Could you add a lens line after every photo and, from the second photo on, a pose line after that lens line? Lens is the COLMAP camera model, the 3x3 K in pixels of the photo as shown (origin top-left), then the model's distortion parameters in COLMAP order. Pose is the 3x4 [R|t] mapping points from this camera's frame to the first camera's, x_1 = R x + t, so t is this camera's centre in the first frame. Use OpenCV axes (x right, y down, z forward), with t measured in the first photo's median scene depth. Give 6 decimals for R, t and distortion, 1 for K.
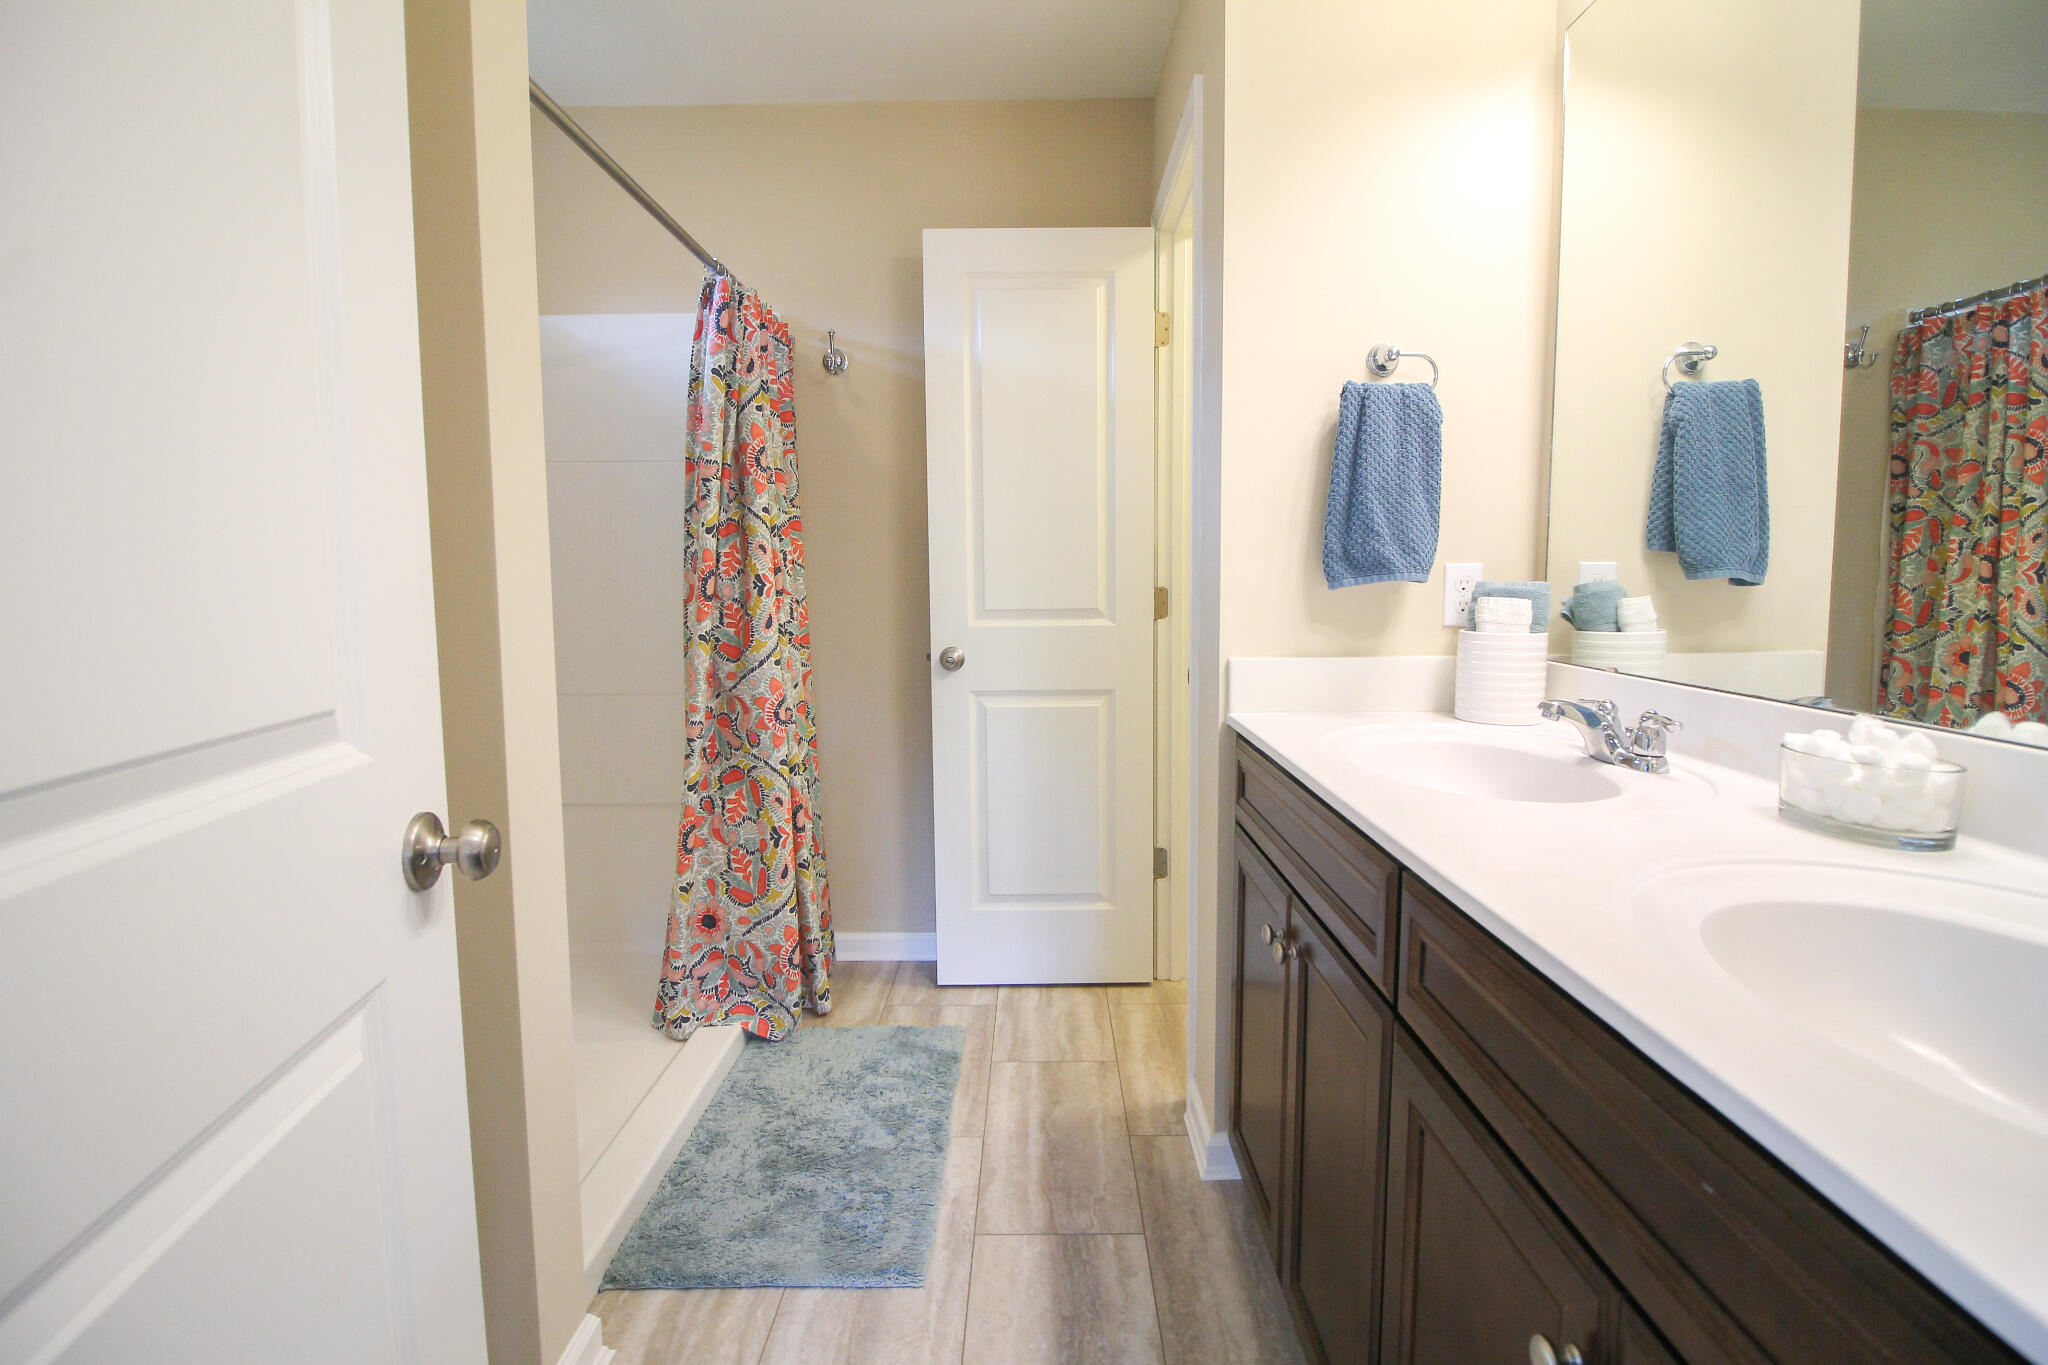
lens RADIAL K [[971.7, 0, 1028.0], [0, 971.7, 676.2], [0, 0, 1]] dist [-0.000791, -0.014540]
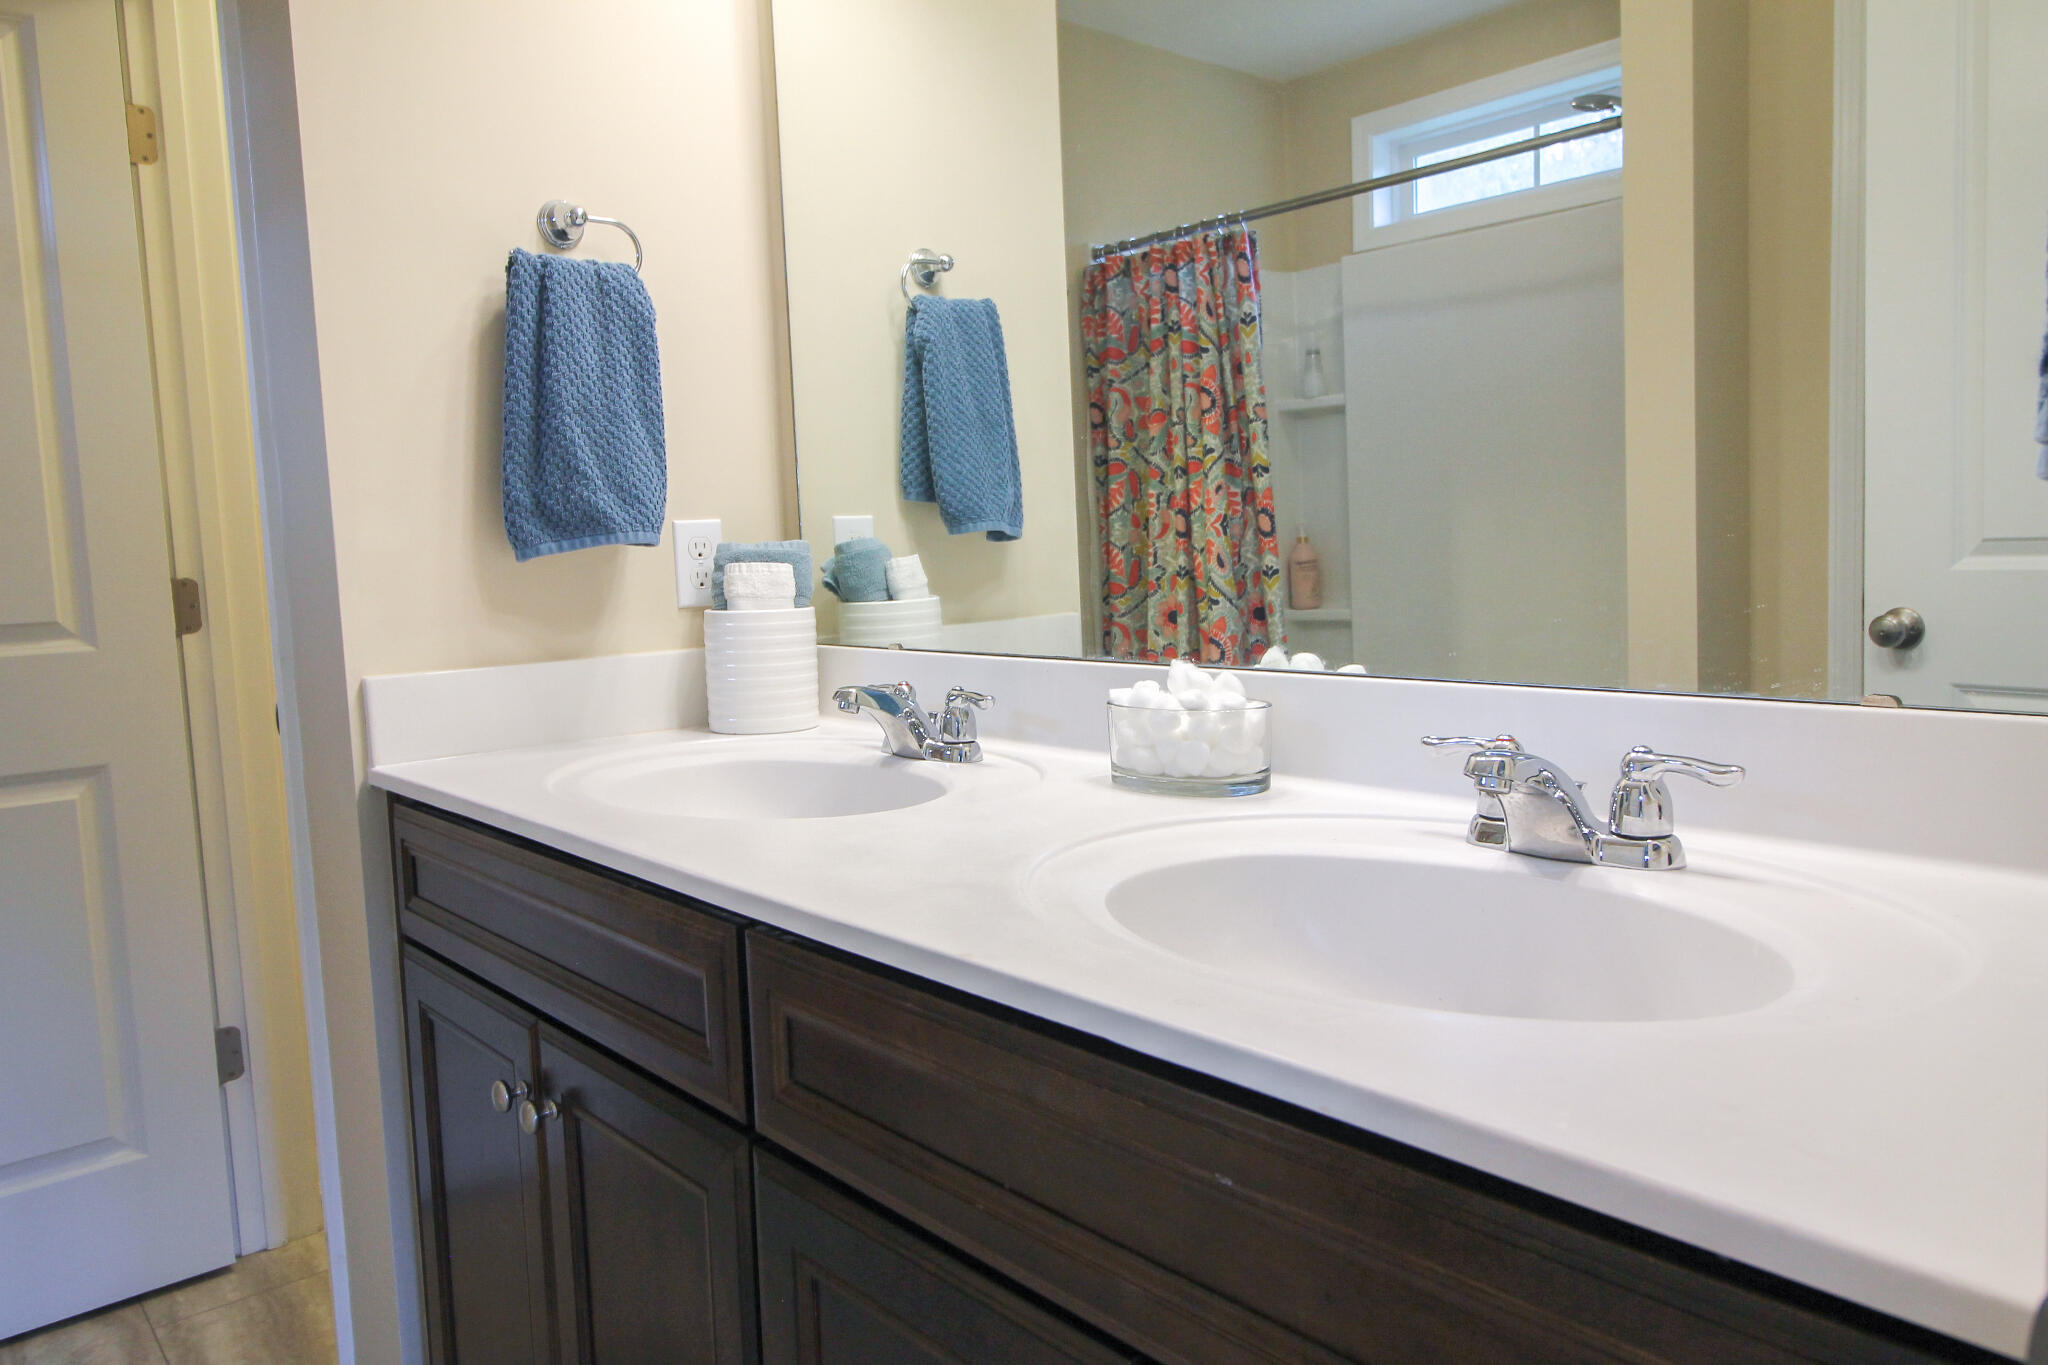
lens RADIAL K [[1424.4, 0, 1024.0], [0, 1424.4, 682.5], [0, 0, 1]] dist [0.008868, -0.000860]
pose [[0.745318, -0.083315, 0.661483, -0.085930], [0.104235, 0.994522, 0.007816, 0.022487], [-0.658510, 0.063124, 0.749920, 0.050746]]
